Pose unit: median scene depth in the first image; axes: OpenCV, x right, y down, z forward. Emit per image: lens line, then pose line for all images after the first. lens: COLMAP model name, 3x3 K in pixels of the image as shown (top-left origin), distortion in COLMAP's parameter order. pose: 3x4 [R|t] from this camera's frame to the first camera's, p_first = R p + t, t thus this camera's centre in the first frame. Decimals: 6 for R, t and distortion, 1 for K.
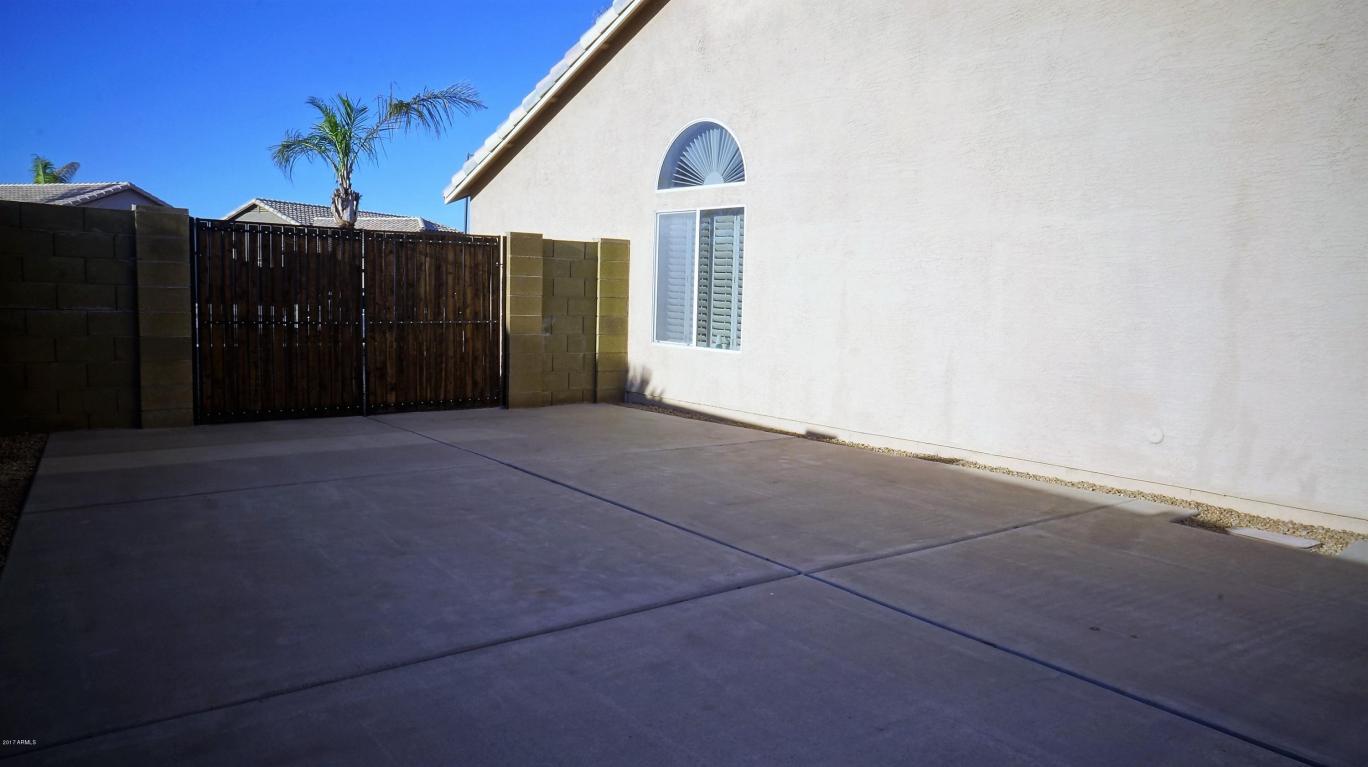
lens RADIAL K [[911.6, 0, 684.0], [0, 911.6, 383.5], [0, 0, 1]] dist [-0.028958, 0.074164]
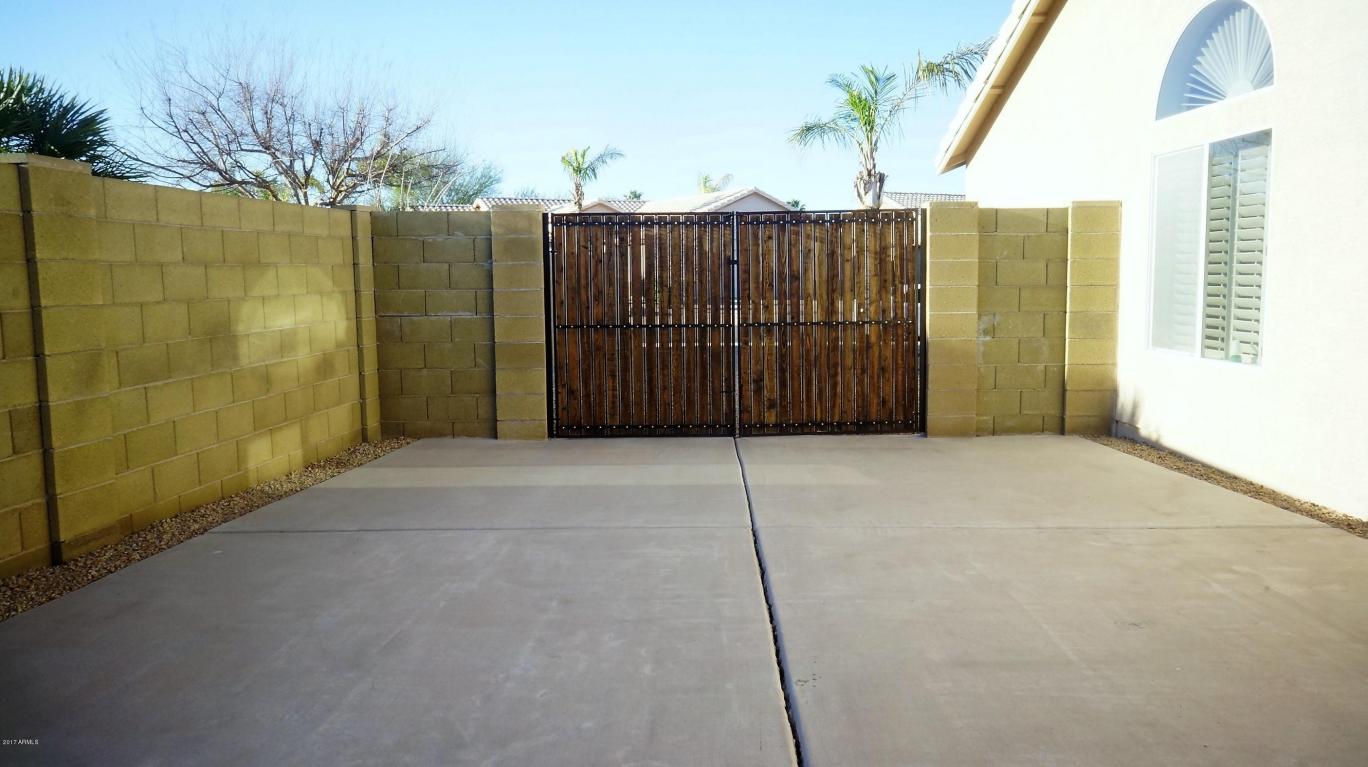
lens RADIAL K [[993.9, 0, 684.0], [0, 993.9, 383.5], [0, 0, 1]] dist [-0.056115, 0.103420]
pose [[0.794083, 0.029513, -0.607093, 0.143588], [-0.028831, 0.999525, 0.010879, -0.019661], [0.607125, 0.008864, 0.794557, 0.225434]]
